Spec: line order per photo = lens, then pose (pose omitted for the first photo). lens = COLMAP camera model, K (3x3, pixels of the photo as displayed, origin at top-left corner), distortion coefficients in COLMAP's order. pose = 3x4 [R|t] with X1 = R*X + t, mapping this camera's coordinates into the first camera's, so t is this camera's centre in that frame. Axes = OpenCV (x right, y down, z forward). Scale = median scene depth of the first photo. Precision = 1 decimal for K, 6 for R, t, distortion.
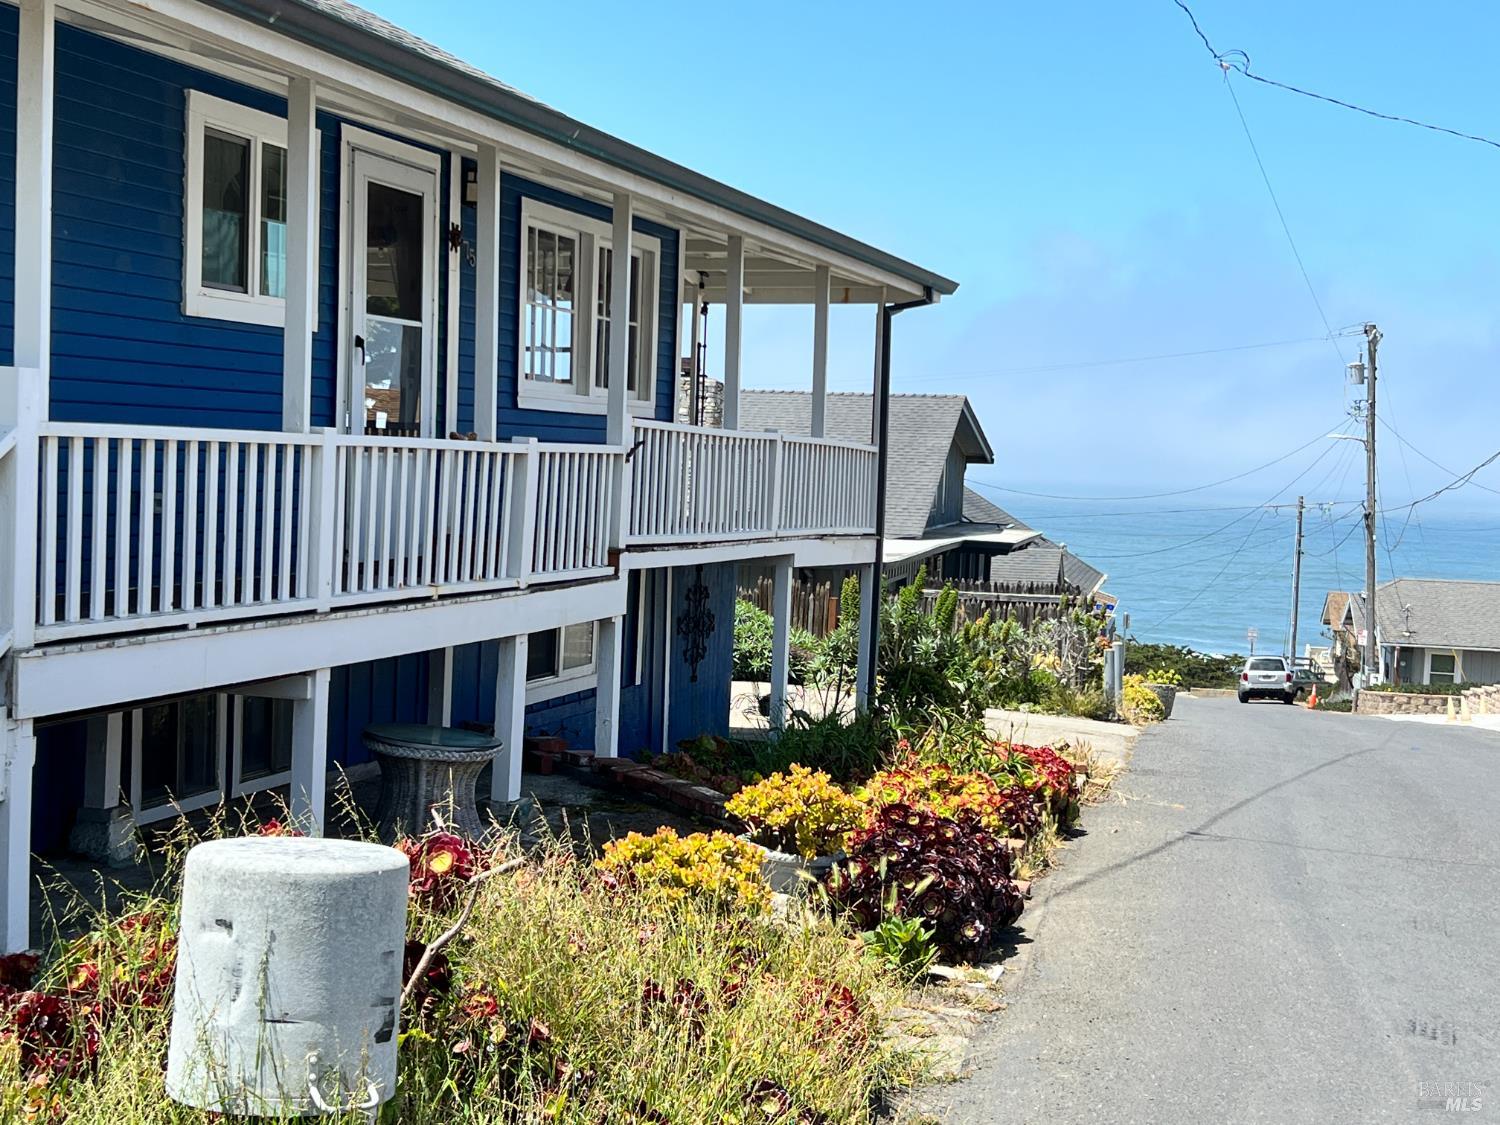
lens RADIAL K [[2104.0, 0, 750.0], [0, 2104.0, 562.5], [0, 0, 1]] dist [0.180912, -0.392131]
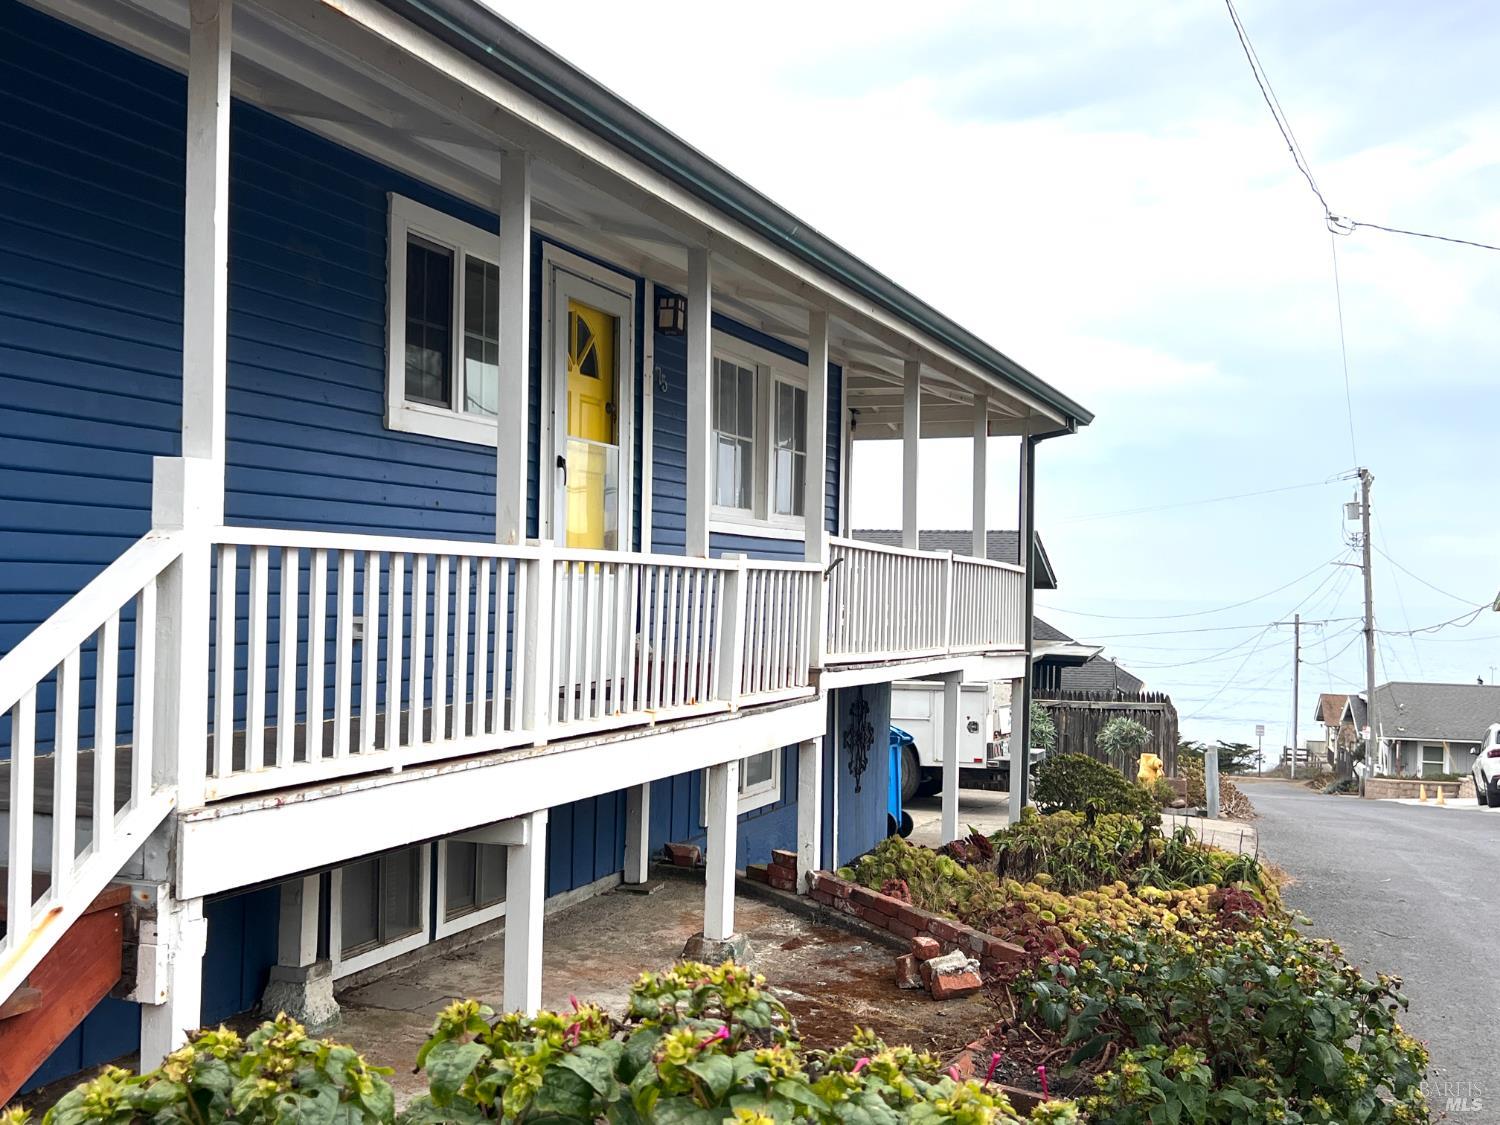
lens RADIAL K [[1707.8, 0, 750.0], [0, 1707.8, 562.5], [0, 0, 1]] dist [0.193311, -0.483610]
pose [[0.998558, -0.020844, -0.049464, -0.068030], [0.017487, 0.997575, -0.067364, -0.002922], [0.050748, 0.066402, 0.996502, 0.250505]]
